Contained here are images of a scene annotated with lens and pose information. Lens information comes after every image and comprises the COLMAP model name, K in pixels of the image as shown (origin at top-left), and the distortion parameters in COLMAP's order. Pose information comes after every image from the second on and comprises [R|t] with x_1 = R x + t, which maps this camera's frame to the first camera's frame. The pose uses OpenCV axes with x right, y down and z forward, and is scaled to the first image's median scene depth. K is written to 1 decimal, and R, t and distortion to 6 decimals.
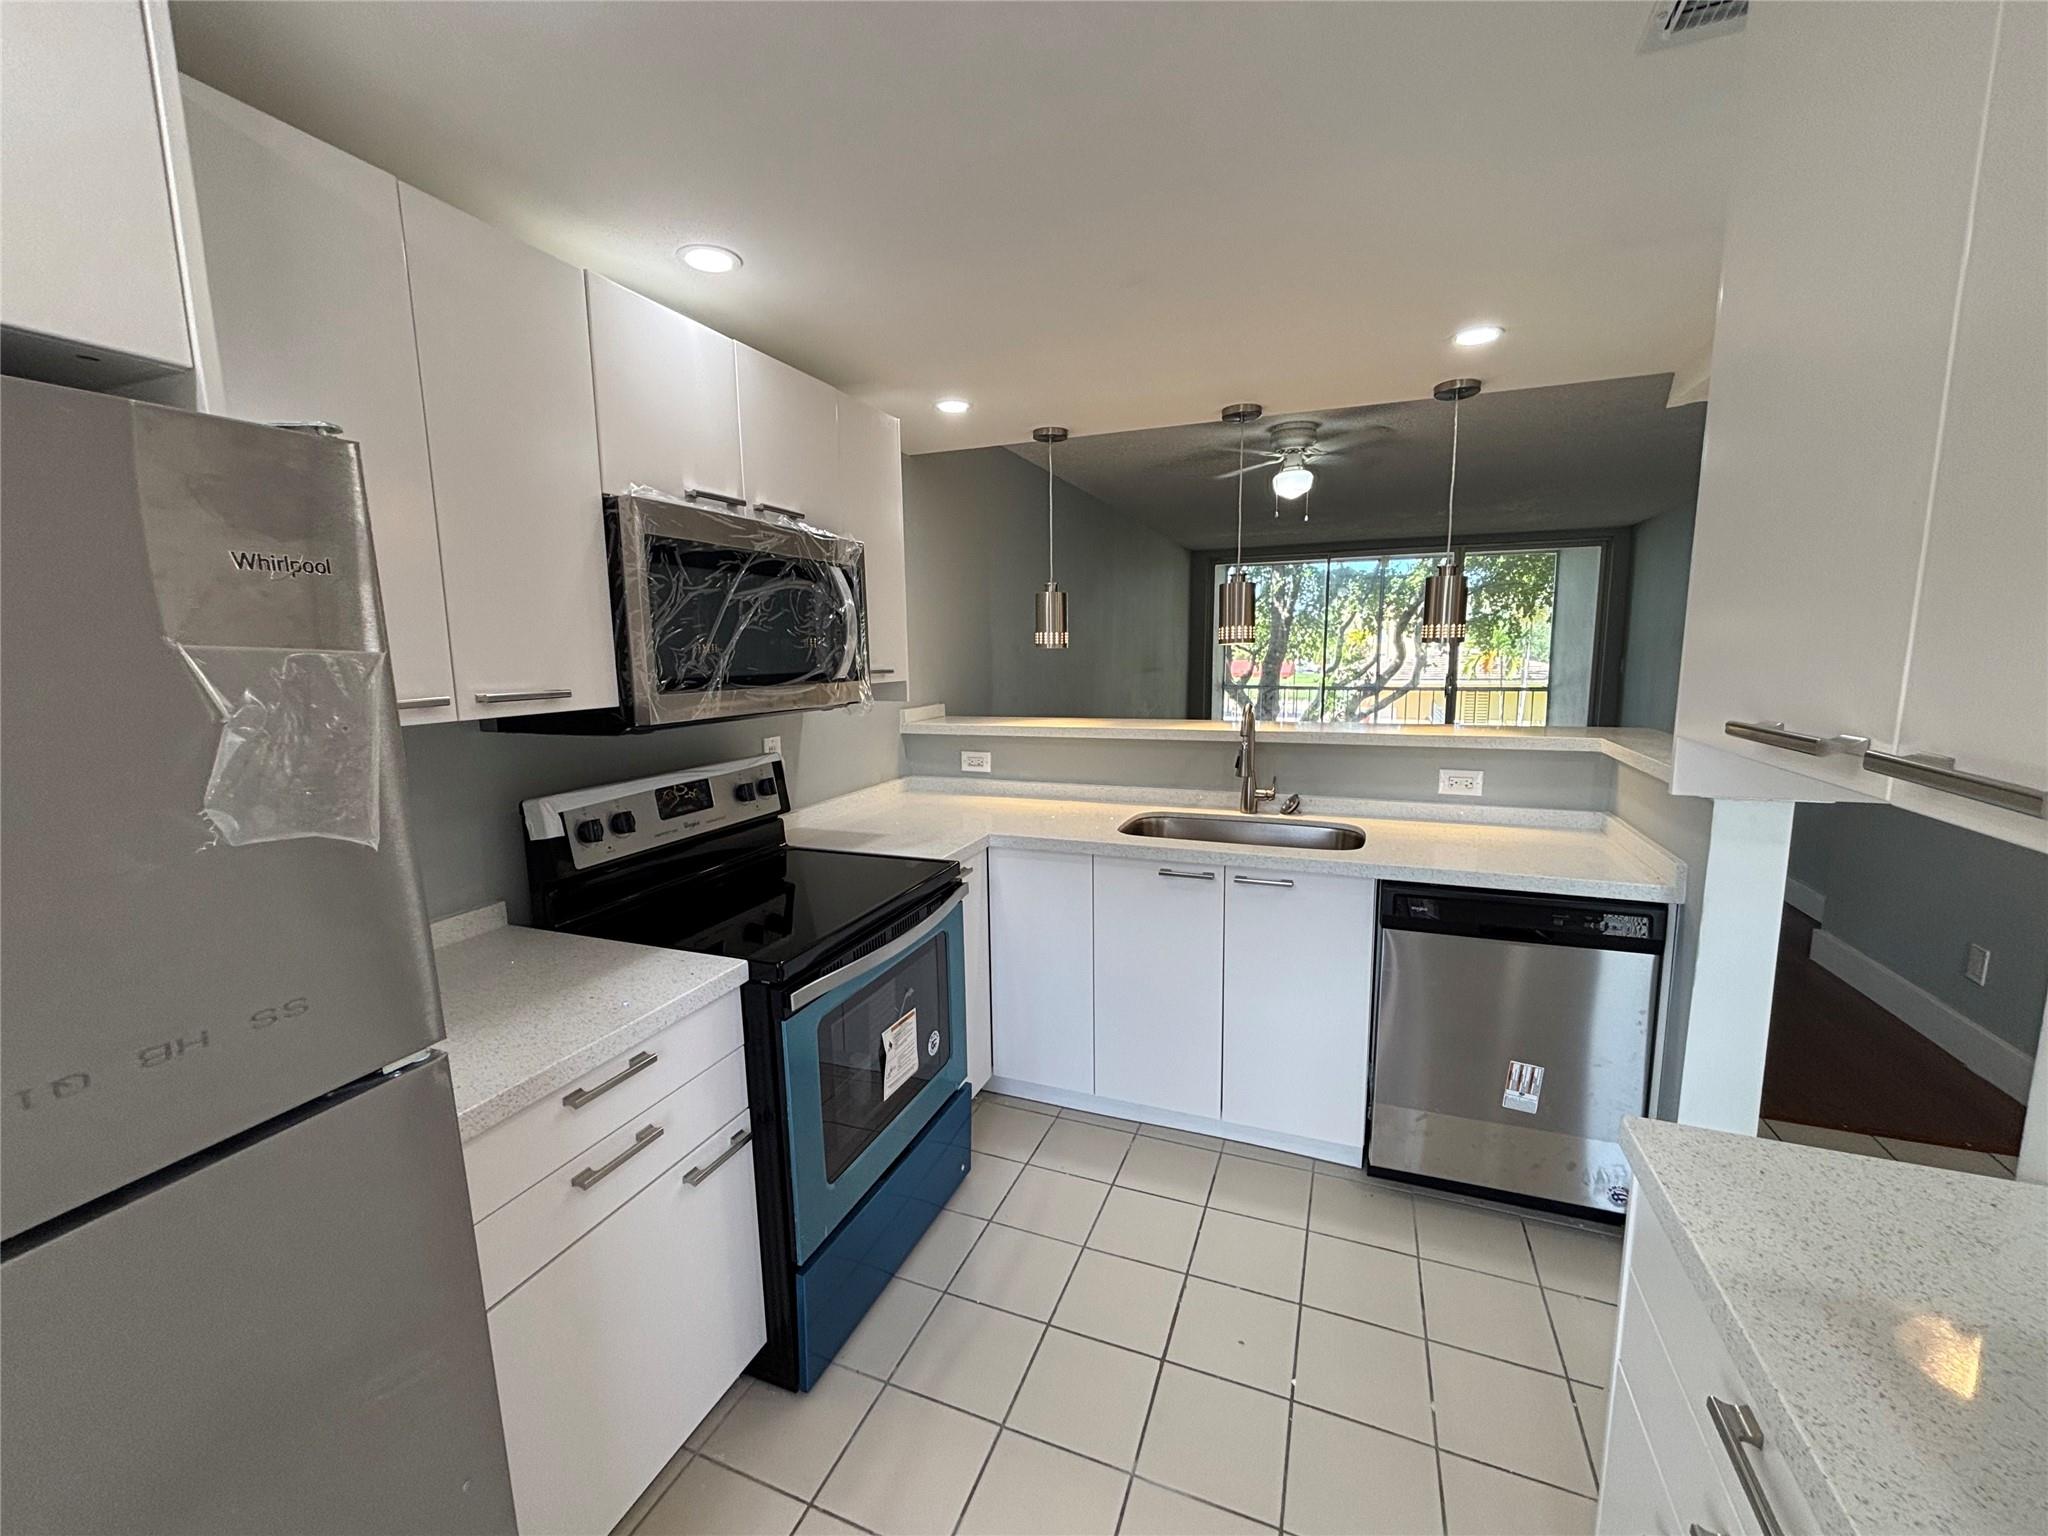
lens RADIAL K [[824.7, 0, 1019.5], [0, 824.7, 768.1], [0, 0, 1]] dist [0.000432, -0.000330]
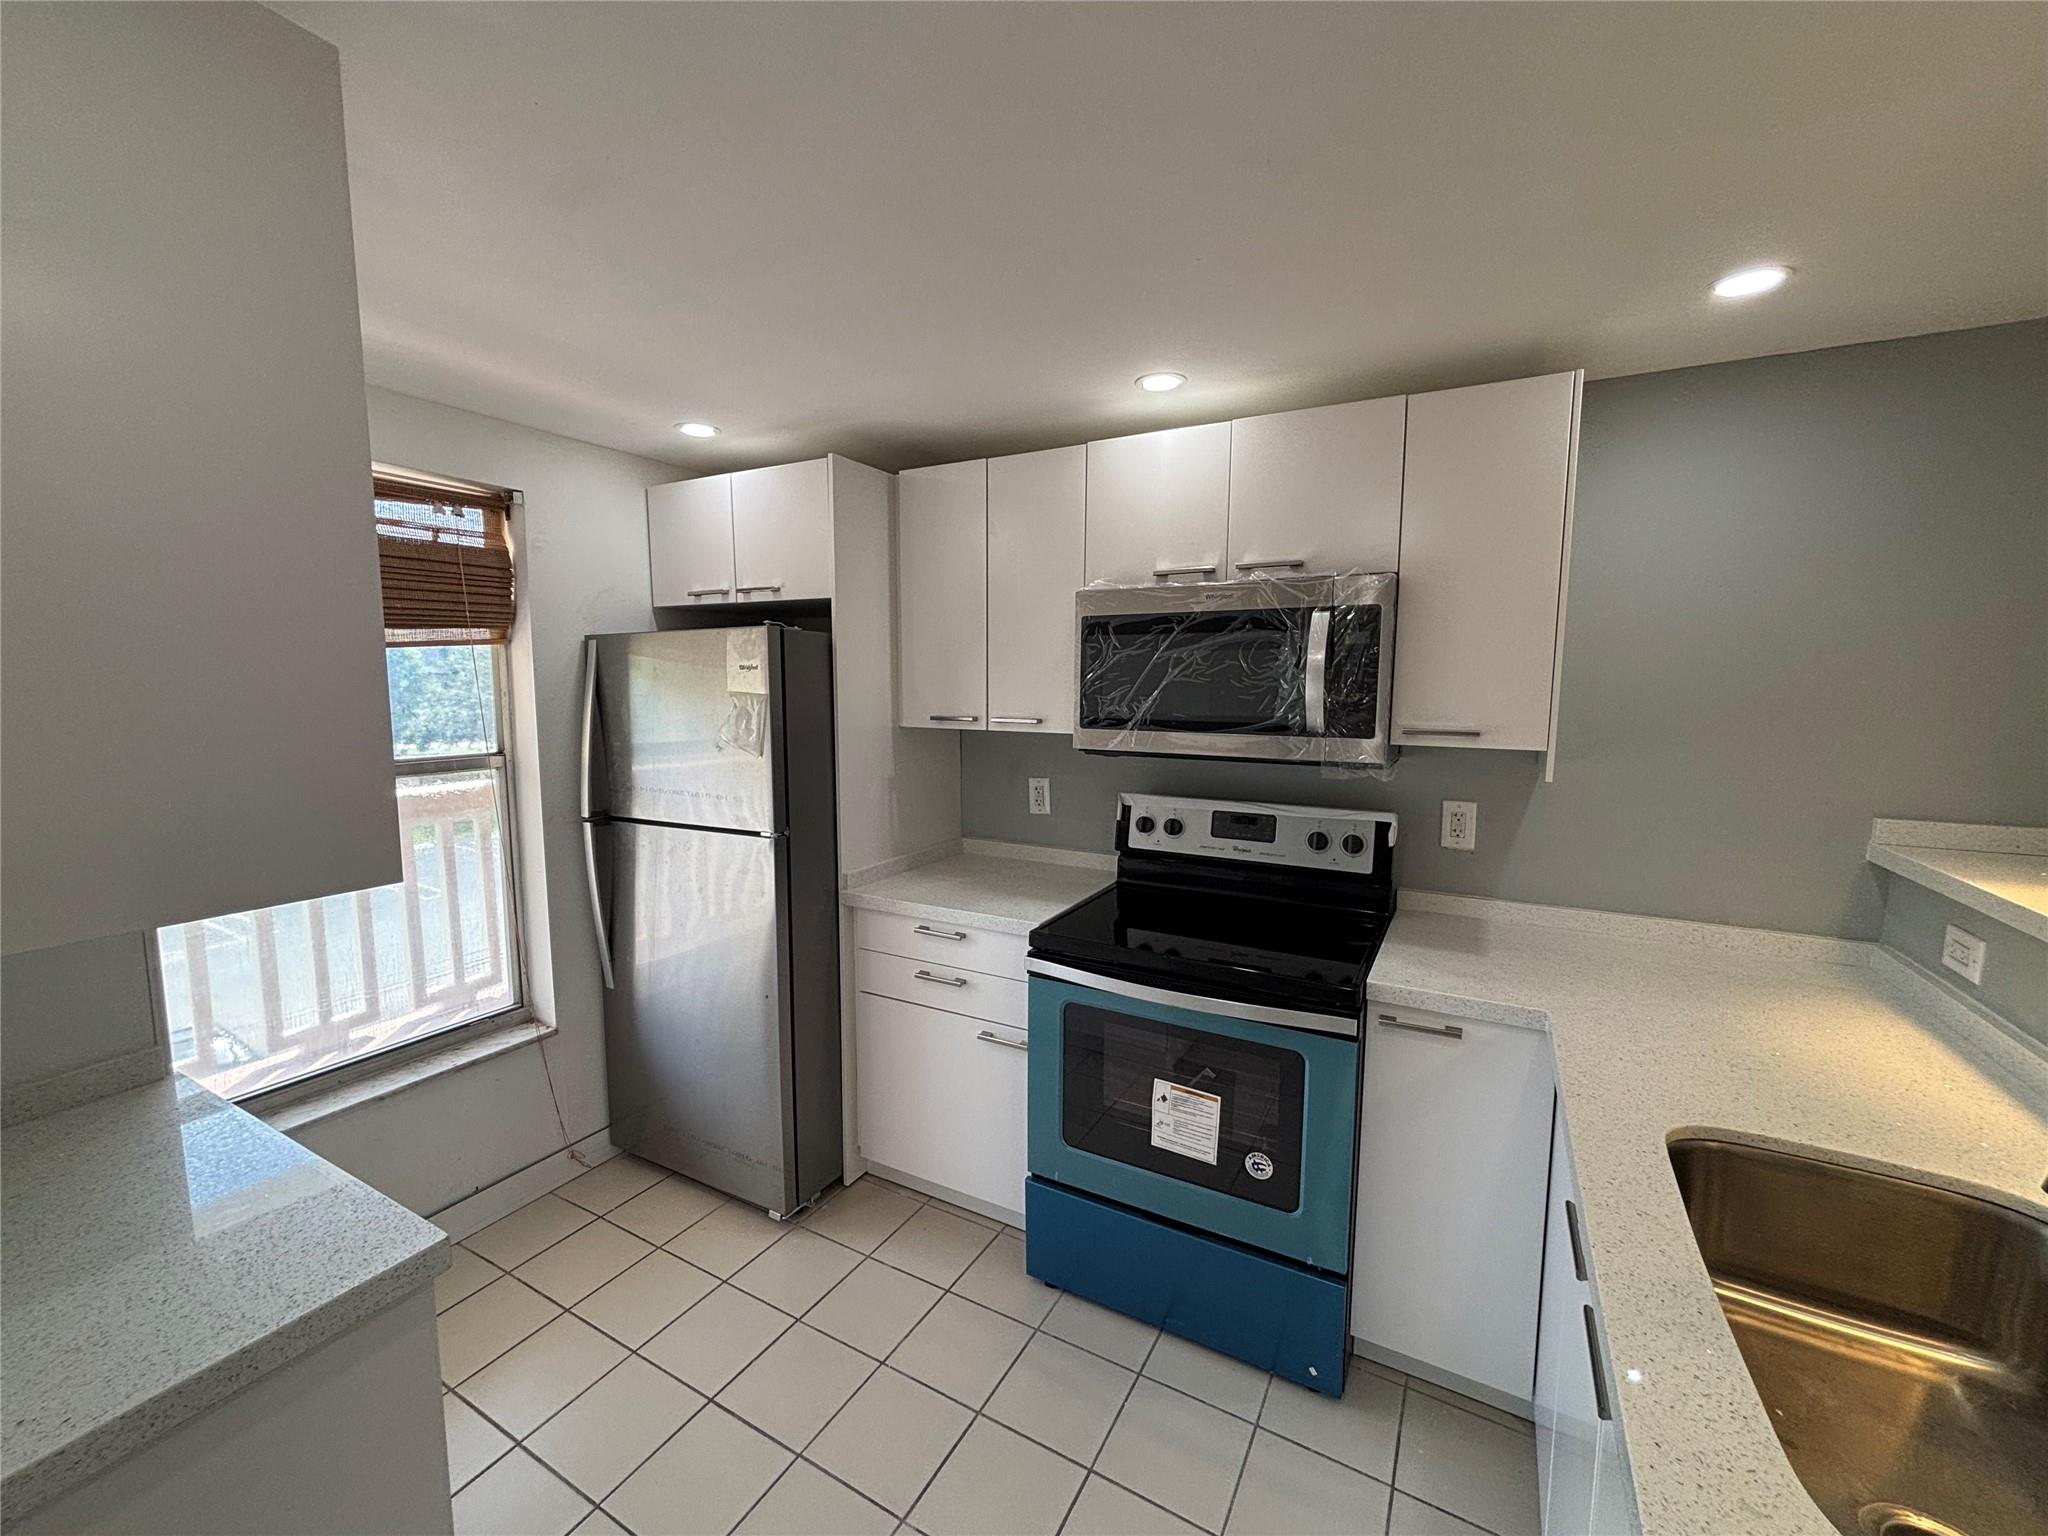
lens RADIAL K [[824.7, 0, 1026.6], [0, 824.7, 765.6], [0, 0, 1]] dist [0.000432, -0.000330]
pose [[-0.147711, 0.116944, -0.982092, 0.852049], [-0.140415, 0.980447, 0.137867, -0.182435], [0.979012, 0.158265, -0.128402, 0.961263]]
